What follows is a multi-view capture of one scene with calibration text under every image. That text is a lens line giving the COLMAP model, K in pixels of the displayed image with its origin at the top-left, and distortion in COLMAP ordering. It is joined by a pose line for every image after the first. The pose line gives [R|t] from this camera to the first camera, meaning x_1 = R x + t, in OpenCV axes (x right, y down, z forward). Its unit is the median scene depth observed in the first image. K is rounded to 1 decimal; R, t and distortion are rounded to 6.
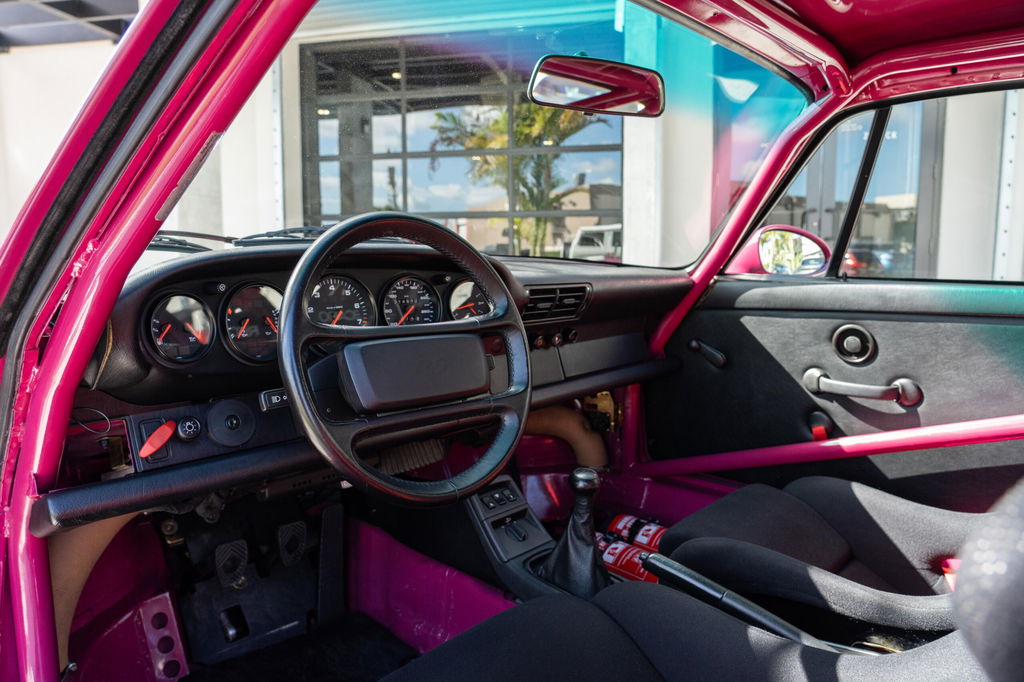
lens RADIAL K [[691.2, 0, 512.0], [0, 691.2, 341.0], [0, 0, 1]] dist [-0.015420, 0.008267]
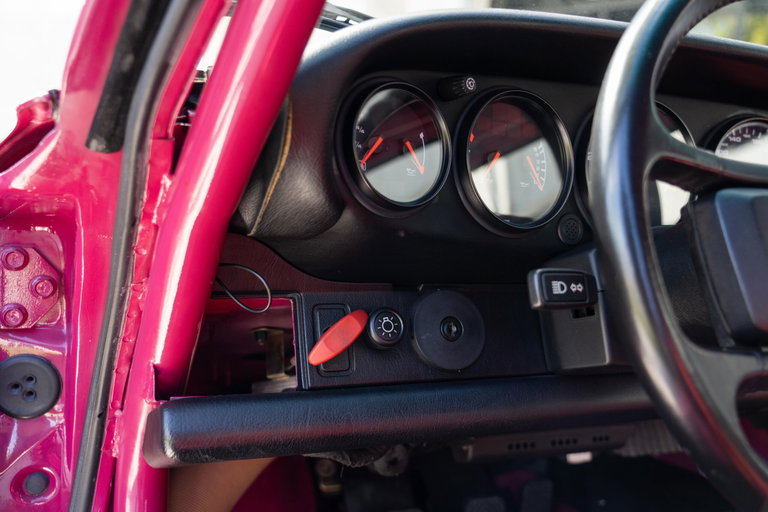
lens RADIAL K [[731.3, 0, 384.0], [0, 731.3, 256.0], [0, 0, 1]] dist [0.027214, 0.002482]
pose [[0.919815, 0.088310, -0.382285, -0.195466], [-0.105476, 0.994129, -0.024135, 0.067075], [0.377910, 0.062521, 0.923729, 0.344397]]
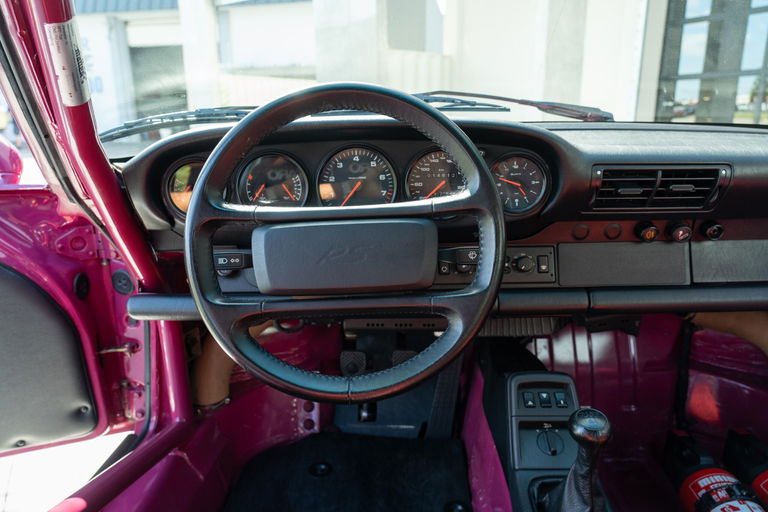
lens RADIAL K [[518.4, 0, 384.0], [0, 518.4, 256.0], [0, 0, 1]] dist [-0.015420, 0.008267]
pose [[0.678358, 0.187043, -0.710525, 0.337632], [-0.078108, 0.979932, 0.183392, -0.076649], [0.730568, -0.068908, 0.679354, 0.467883]]
